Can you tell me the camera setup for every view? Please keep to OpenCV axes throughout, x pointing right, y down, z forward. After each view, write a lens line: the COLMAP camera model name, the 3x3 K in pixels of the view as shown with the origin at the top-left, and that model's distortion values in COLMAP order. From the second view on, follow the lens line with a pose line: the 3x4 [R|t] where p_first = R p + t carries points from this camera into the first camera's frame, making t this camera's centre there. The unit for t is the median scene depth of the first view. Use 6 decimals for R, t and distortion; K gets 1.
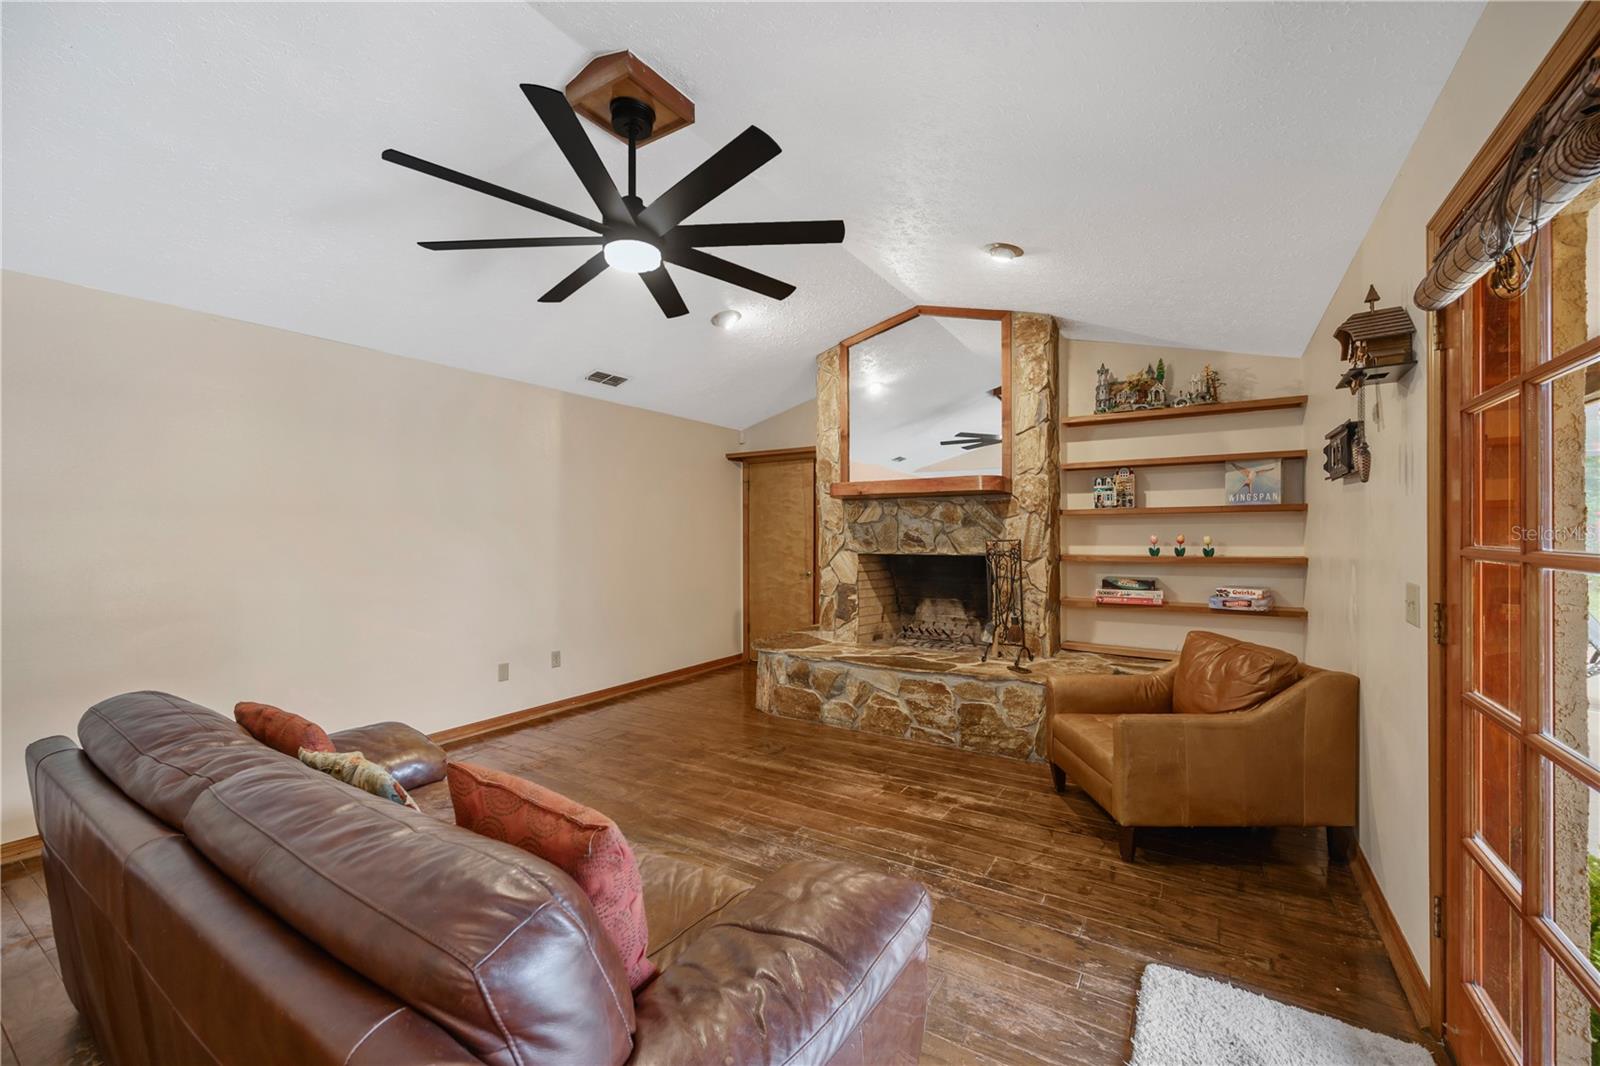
lens RADIAL K [[644.2, 0, 799.5], [0, 644.2, 537.5], [0, 0, 1]] dist [-0.002348, -0.000037]
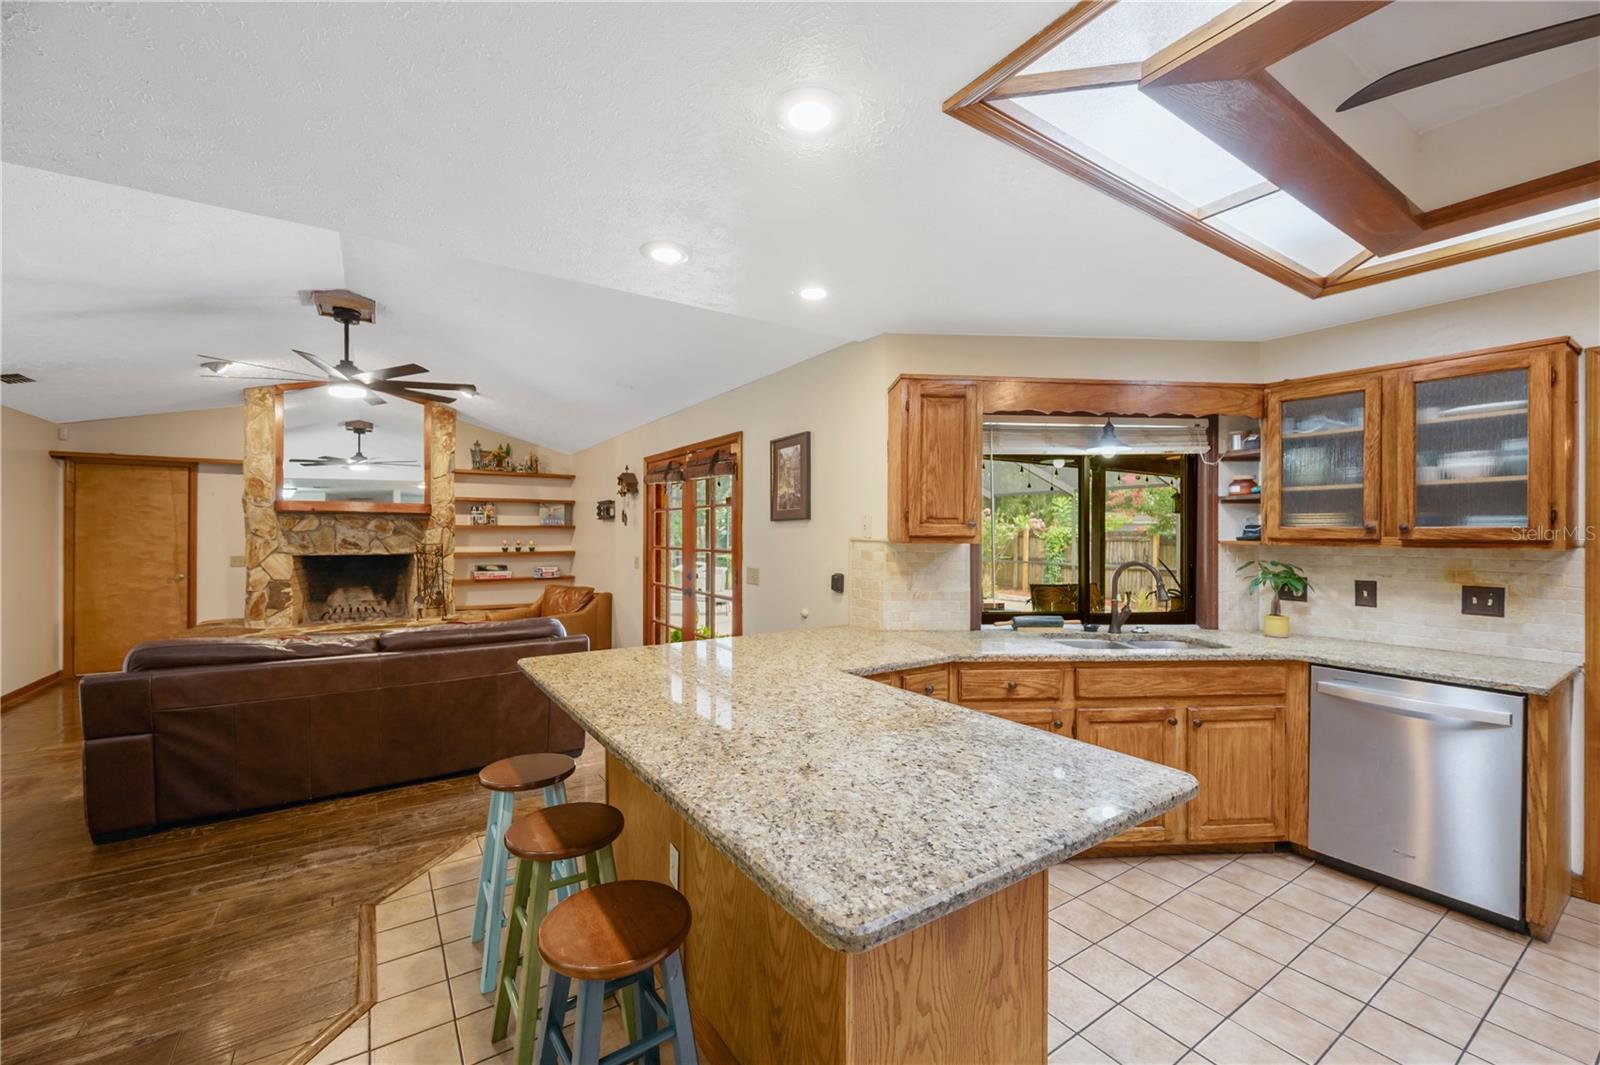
lens RADIAL K [[645.2, 0, 809.3], [0, 645.2, 534.5], [0, 0, 1]] dist [0.001978, 0.000221]
pose [[0.402953, 0.003862, 0.915213, -0.748204], [-0.000704, 0.999992, -0.003910, -0.013410], [-0.915221, 0.000931, 0.402952, -0.500359]]
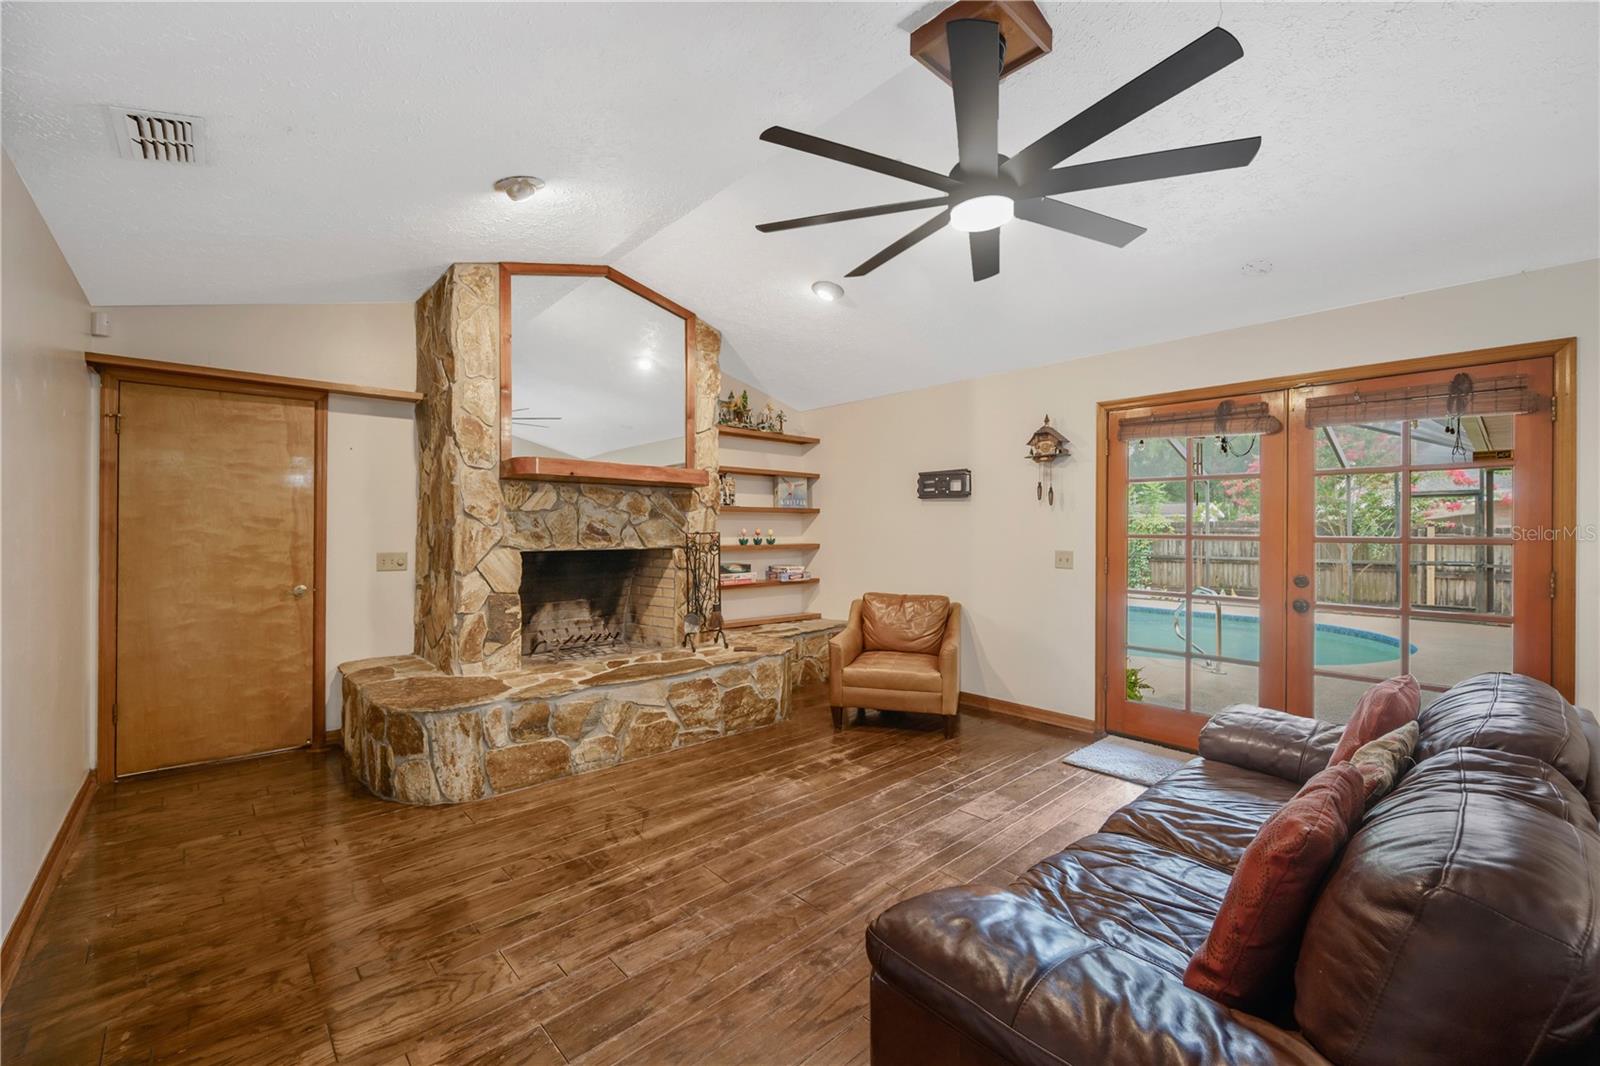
lens RADIAL K [[644.2, 0, 820.7], [0, 644.2, 528.2], [0, 0, 1]] dist [-0.002348, -0.000037]
pose [[0.252199, 0.004113, 0.967667, -0.625200], [-0.000816, 0.999992, -0.004038, 0.000592], [-0.967675, 0.000229, 0.252200, 0.526086]]
